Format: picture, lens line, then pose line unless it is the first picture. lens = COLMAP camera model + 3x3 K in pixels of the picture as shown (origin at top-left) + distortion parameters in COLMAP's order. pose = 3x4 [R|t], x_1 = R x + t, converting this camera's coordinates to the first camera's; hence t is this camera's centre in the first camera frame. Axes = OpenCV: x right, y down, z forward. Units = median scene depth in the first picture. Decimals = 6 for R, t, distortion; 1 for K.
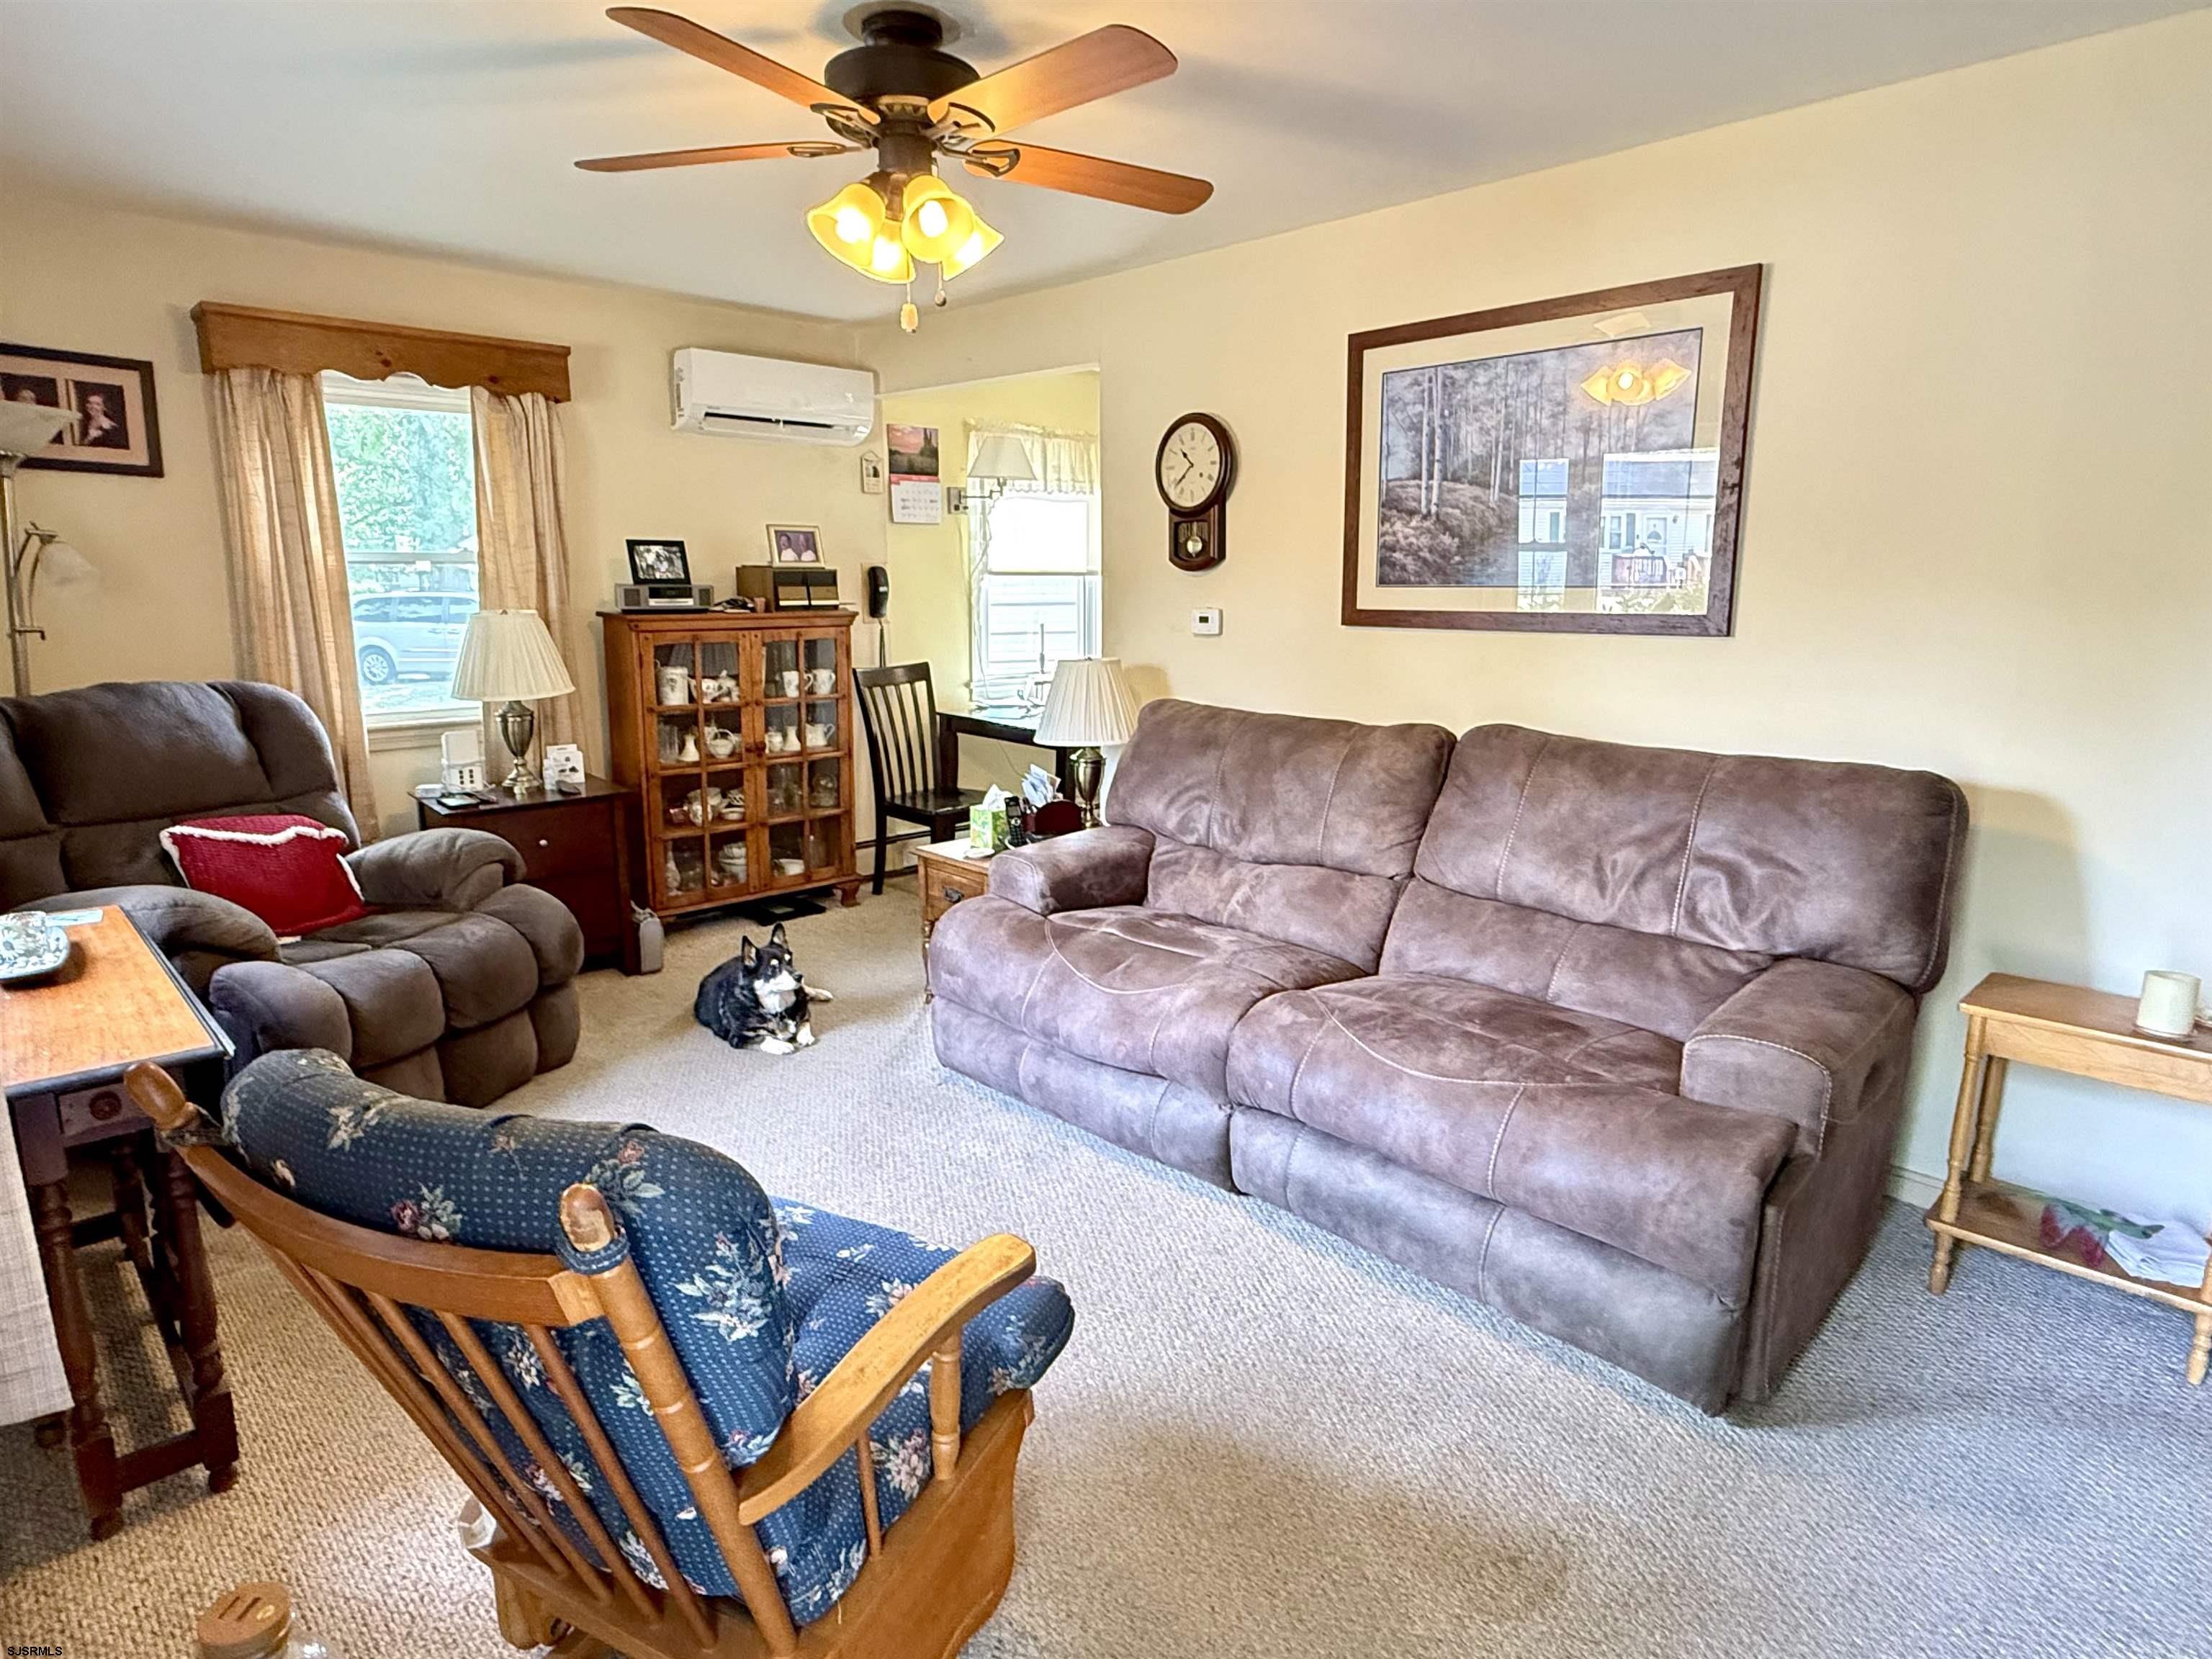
lens RADIAL K [[1241.7, 0, 1106.0], [0, 1241.7, 829.5], [0, 0, 1]] dist [-0.001336, 0.002368]
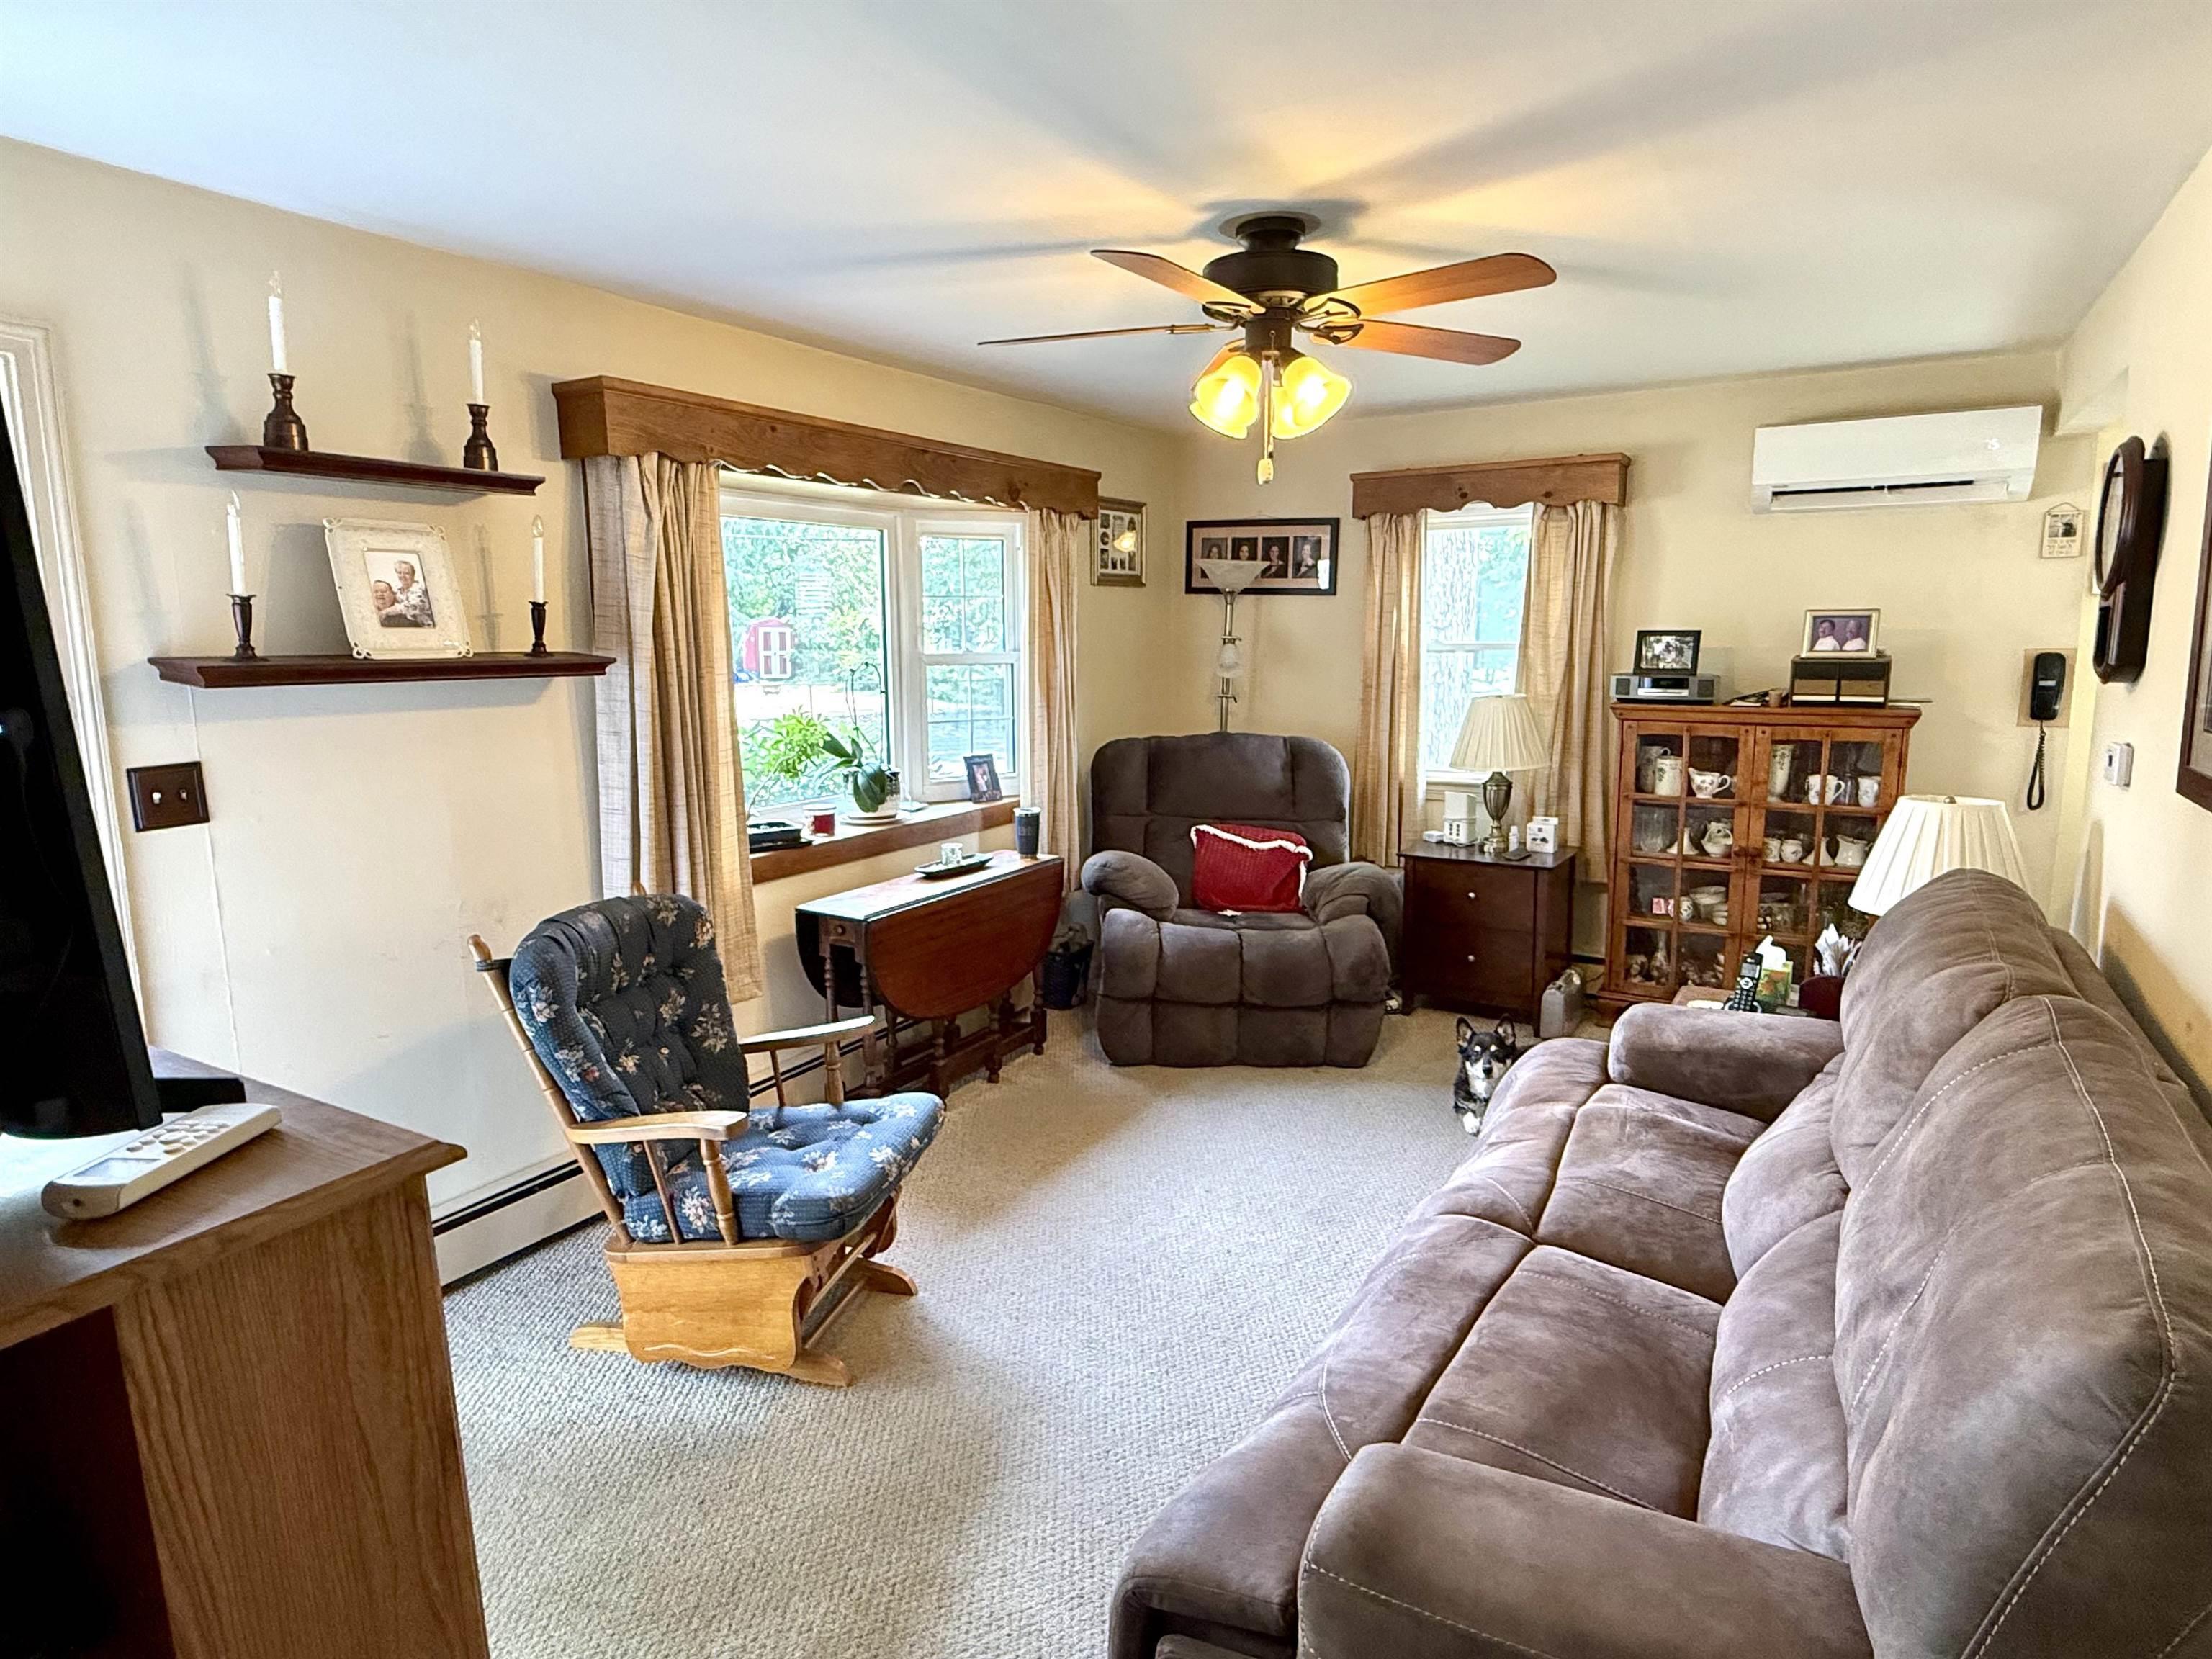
lens RADIAL K [[1241.7, 0, 1106.0], [0, 1241.7, 829.5], [0, 0, 1]] dist [-0.001336, 0.002368]
pose [[0.254188, 0.149676, -0.955503, 0.496855], [-0.184841, 0.977260, 0.103912, -0.094805], [0.949327, 0.150202, 0.276074, 0.311145]]
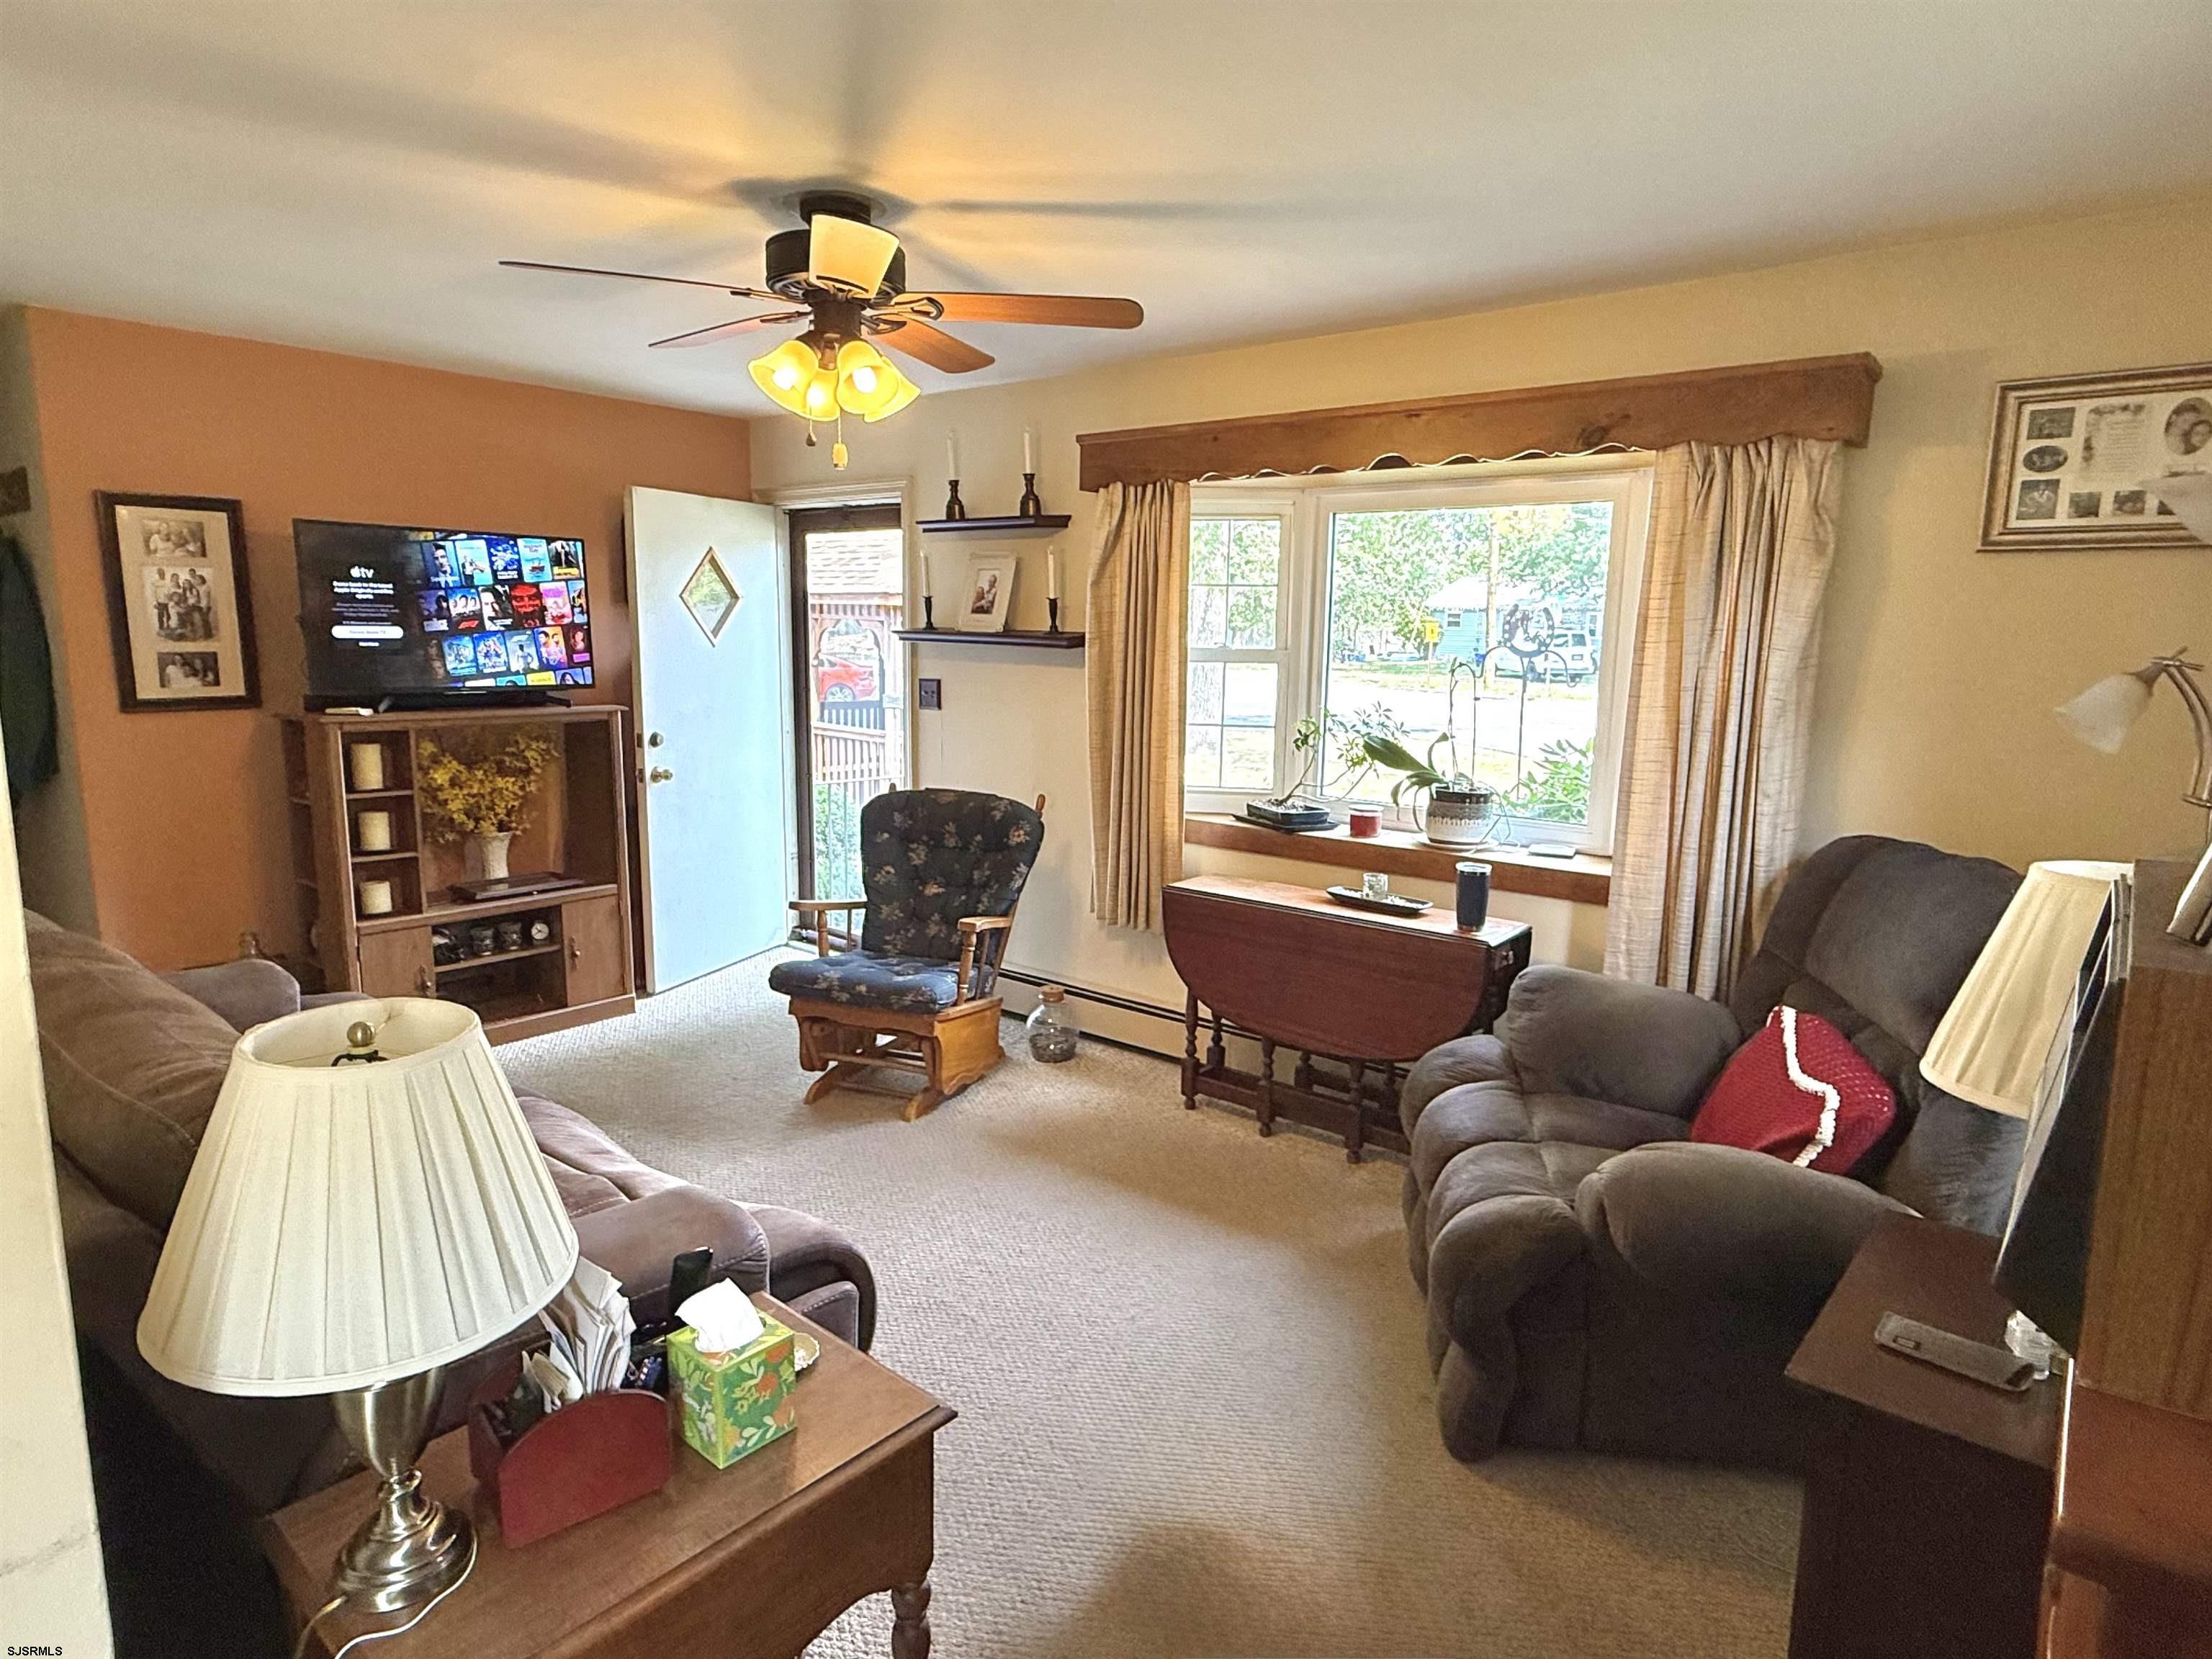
lens RADIAL K [[1241.7, 0, 1106.0], [0, 1241.7, 829.5], [0, 0, 1]] dist [-0.001336, 0.002368]
pose [[-0.992486, -0.000592, -0.122353, -0.138297], [-0.044466, 0.933361, 0.356175, -0.266718], [0.113989, 0.358939, -0.926374, 1.156237]]
